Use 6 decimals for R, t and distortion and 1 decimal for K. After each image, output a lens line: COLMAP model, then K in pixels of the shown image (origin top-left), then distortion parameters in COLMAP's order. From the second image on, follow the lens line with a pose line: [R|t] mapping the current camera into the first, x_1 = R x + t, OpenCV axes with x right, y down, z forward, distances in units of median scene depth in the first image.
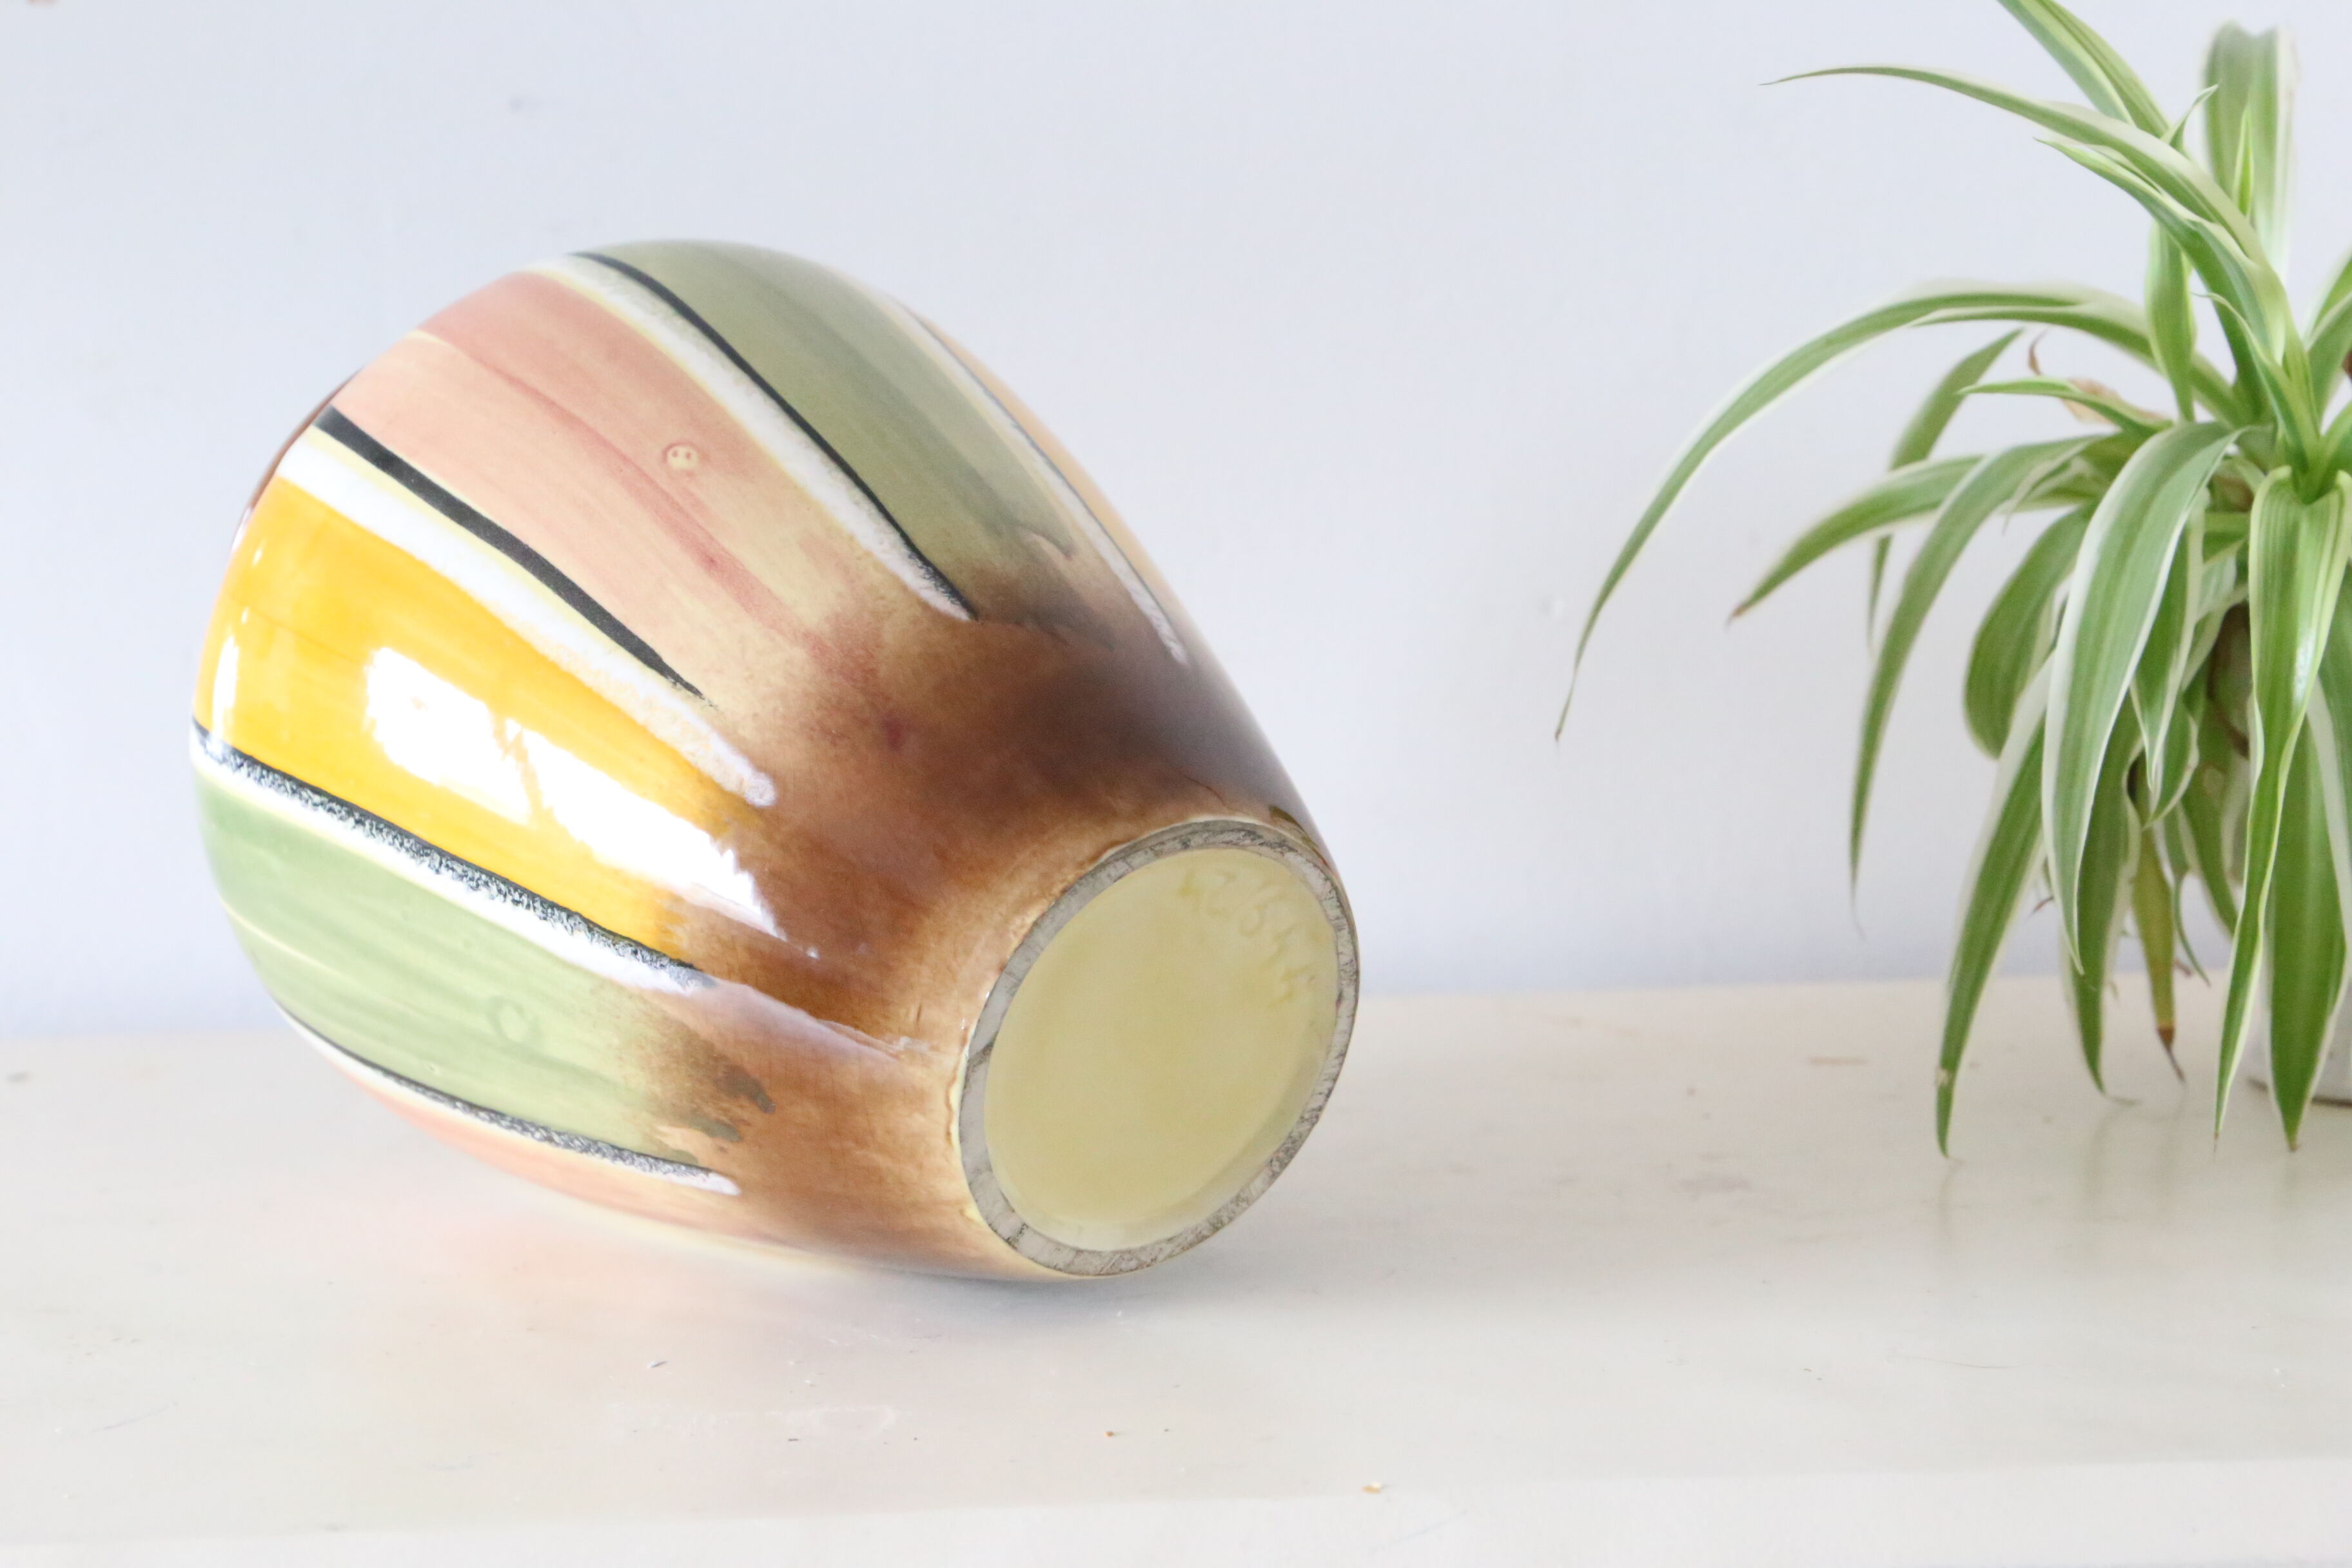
lens RADIAL K [[5559.2, 0, 1171.4], [0, 5559.2, 781.0], [0, 0, 1]] dist [0.315280, 0.000000]
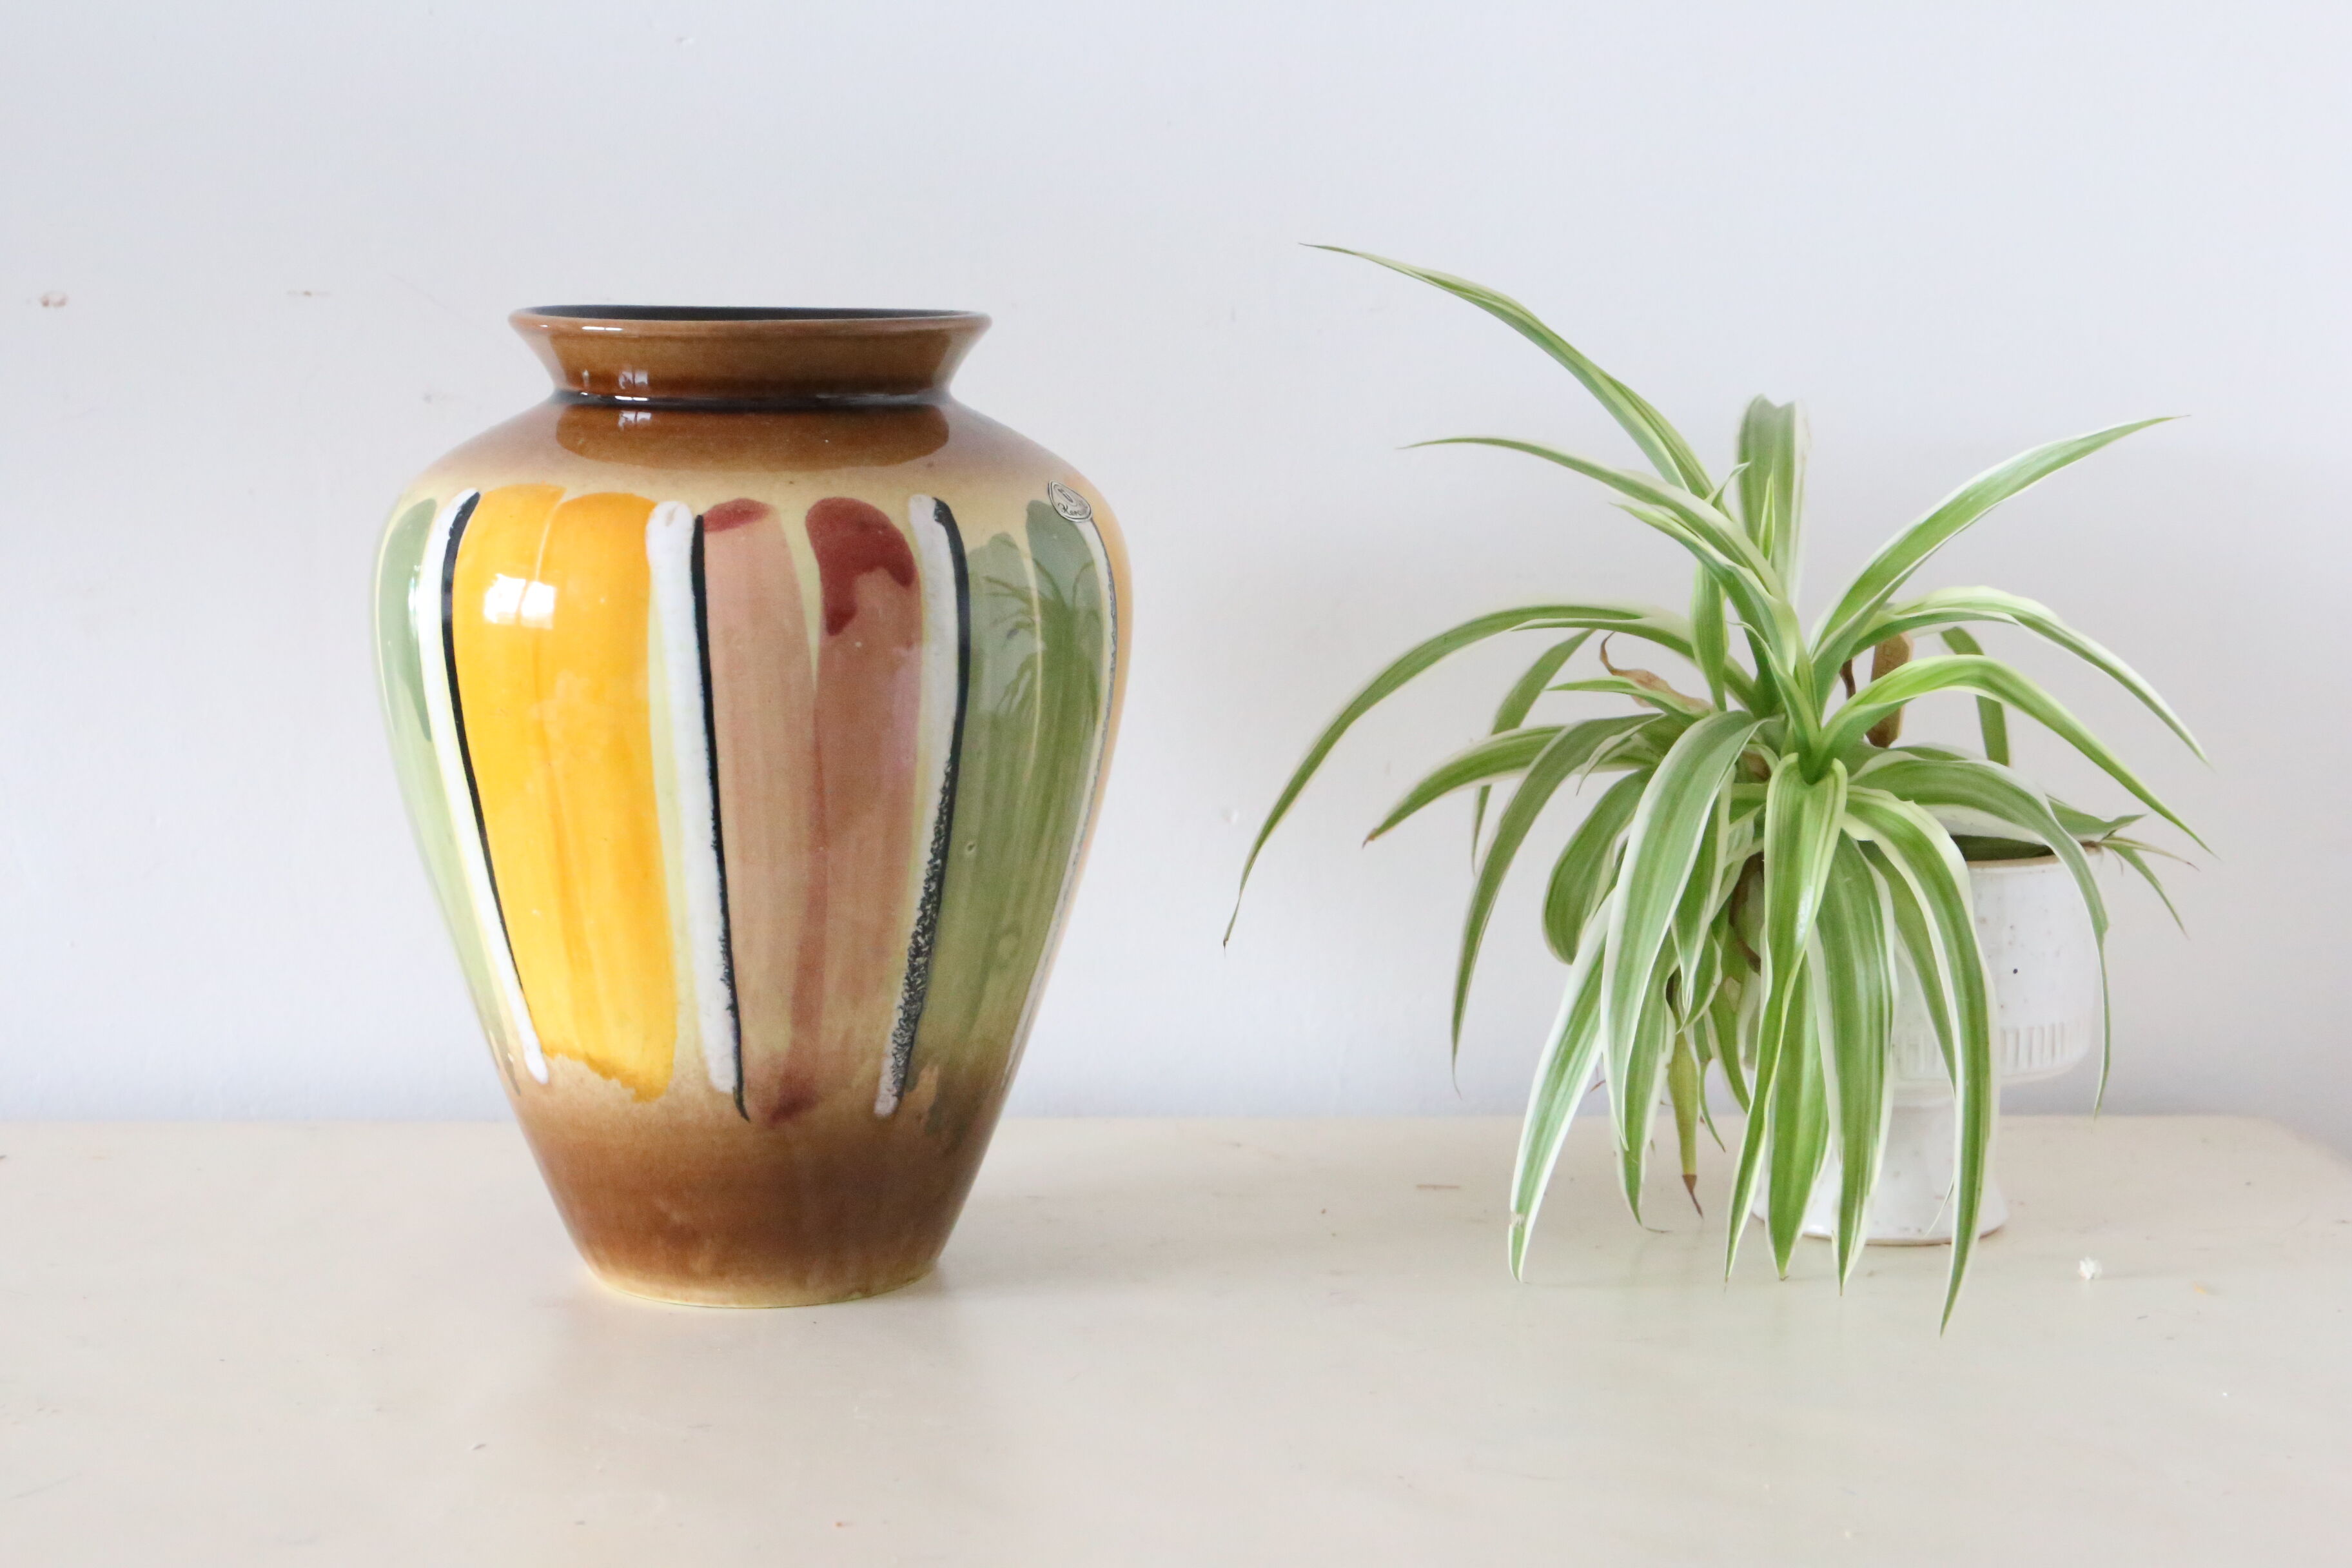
lens RADIAL K [[4028.9, 0, 1184.2], [0, 4028.9, 773.2], [0, 0, 1]] dist [0.099473, 0.000000]
pose [[0.998321, 0.032324, 0.048074, 0.014918], [-0.032080, 0.999468, -0.005832, -0.040720], [-0.048237, 0.004280, 0.998827, 0.087443]]
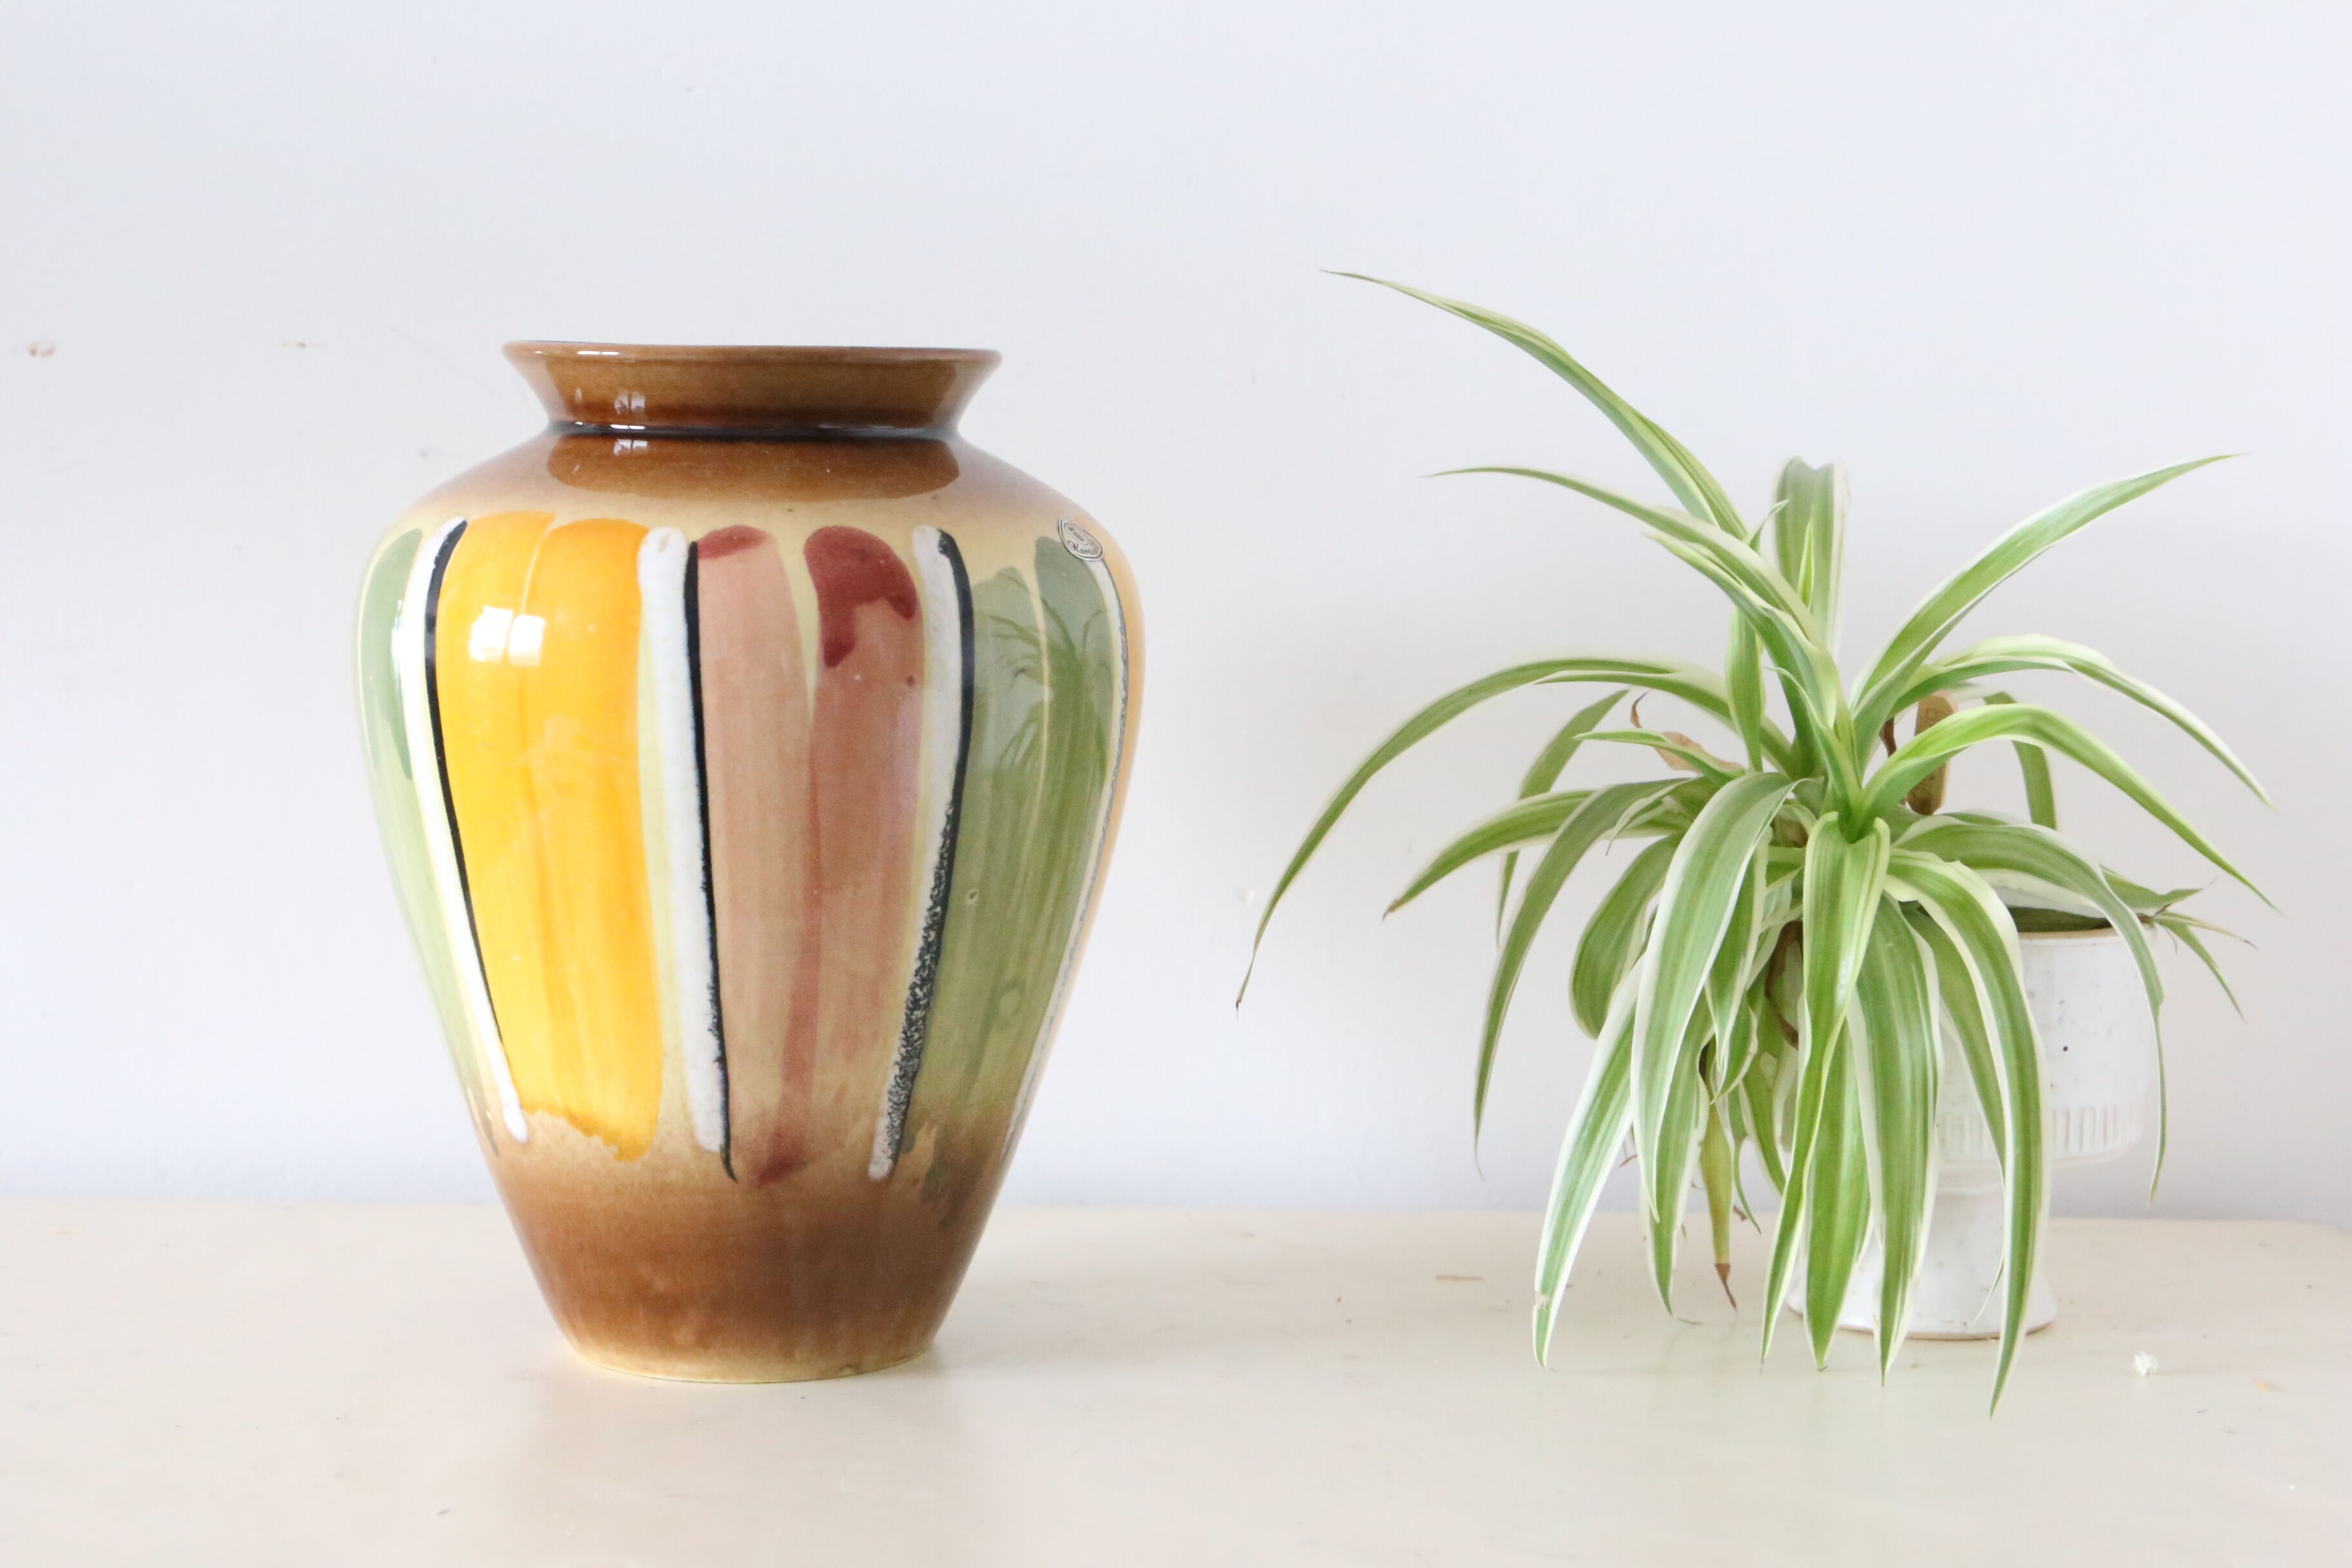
lens RADIAL K [[4020.3, 0, 1177.4], [0, 4020.3, 766.9], [0, 0, 1]] dist [0.105143, 0.000000]
pose [[0.998299, 0.044689, 0.037454, 0.021253], [-0.042448, 0.997377, -0.058623, -0.007870], [-0.039976, 0.056933, 0.997577, 0.126581]]
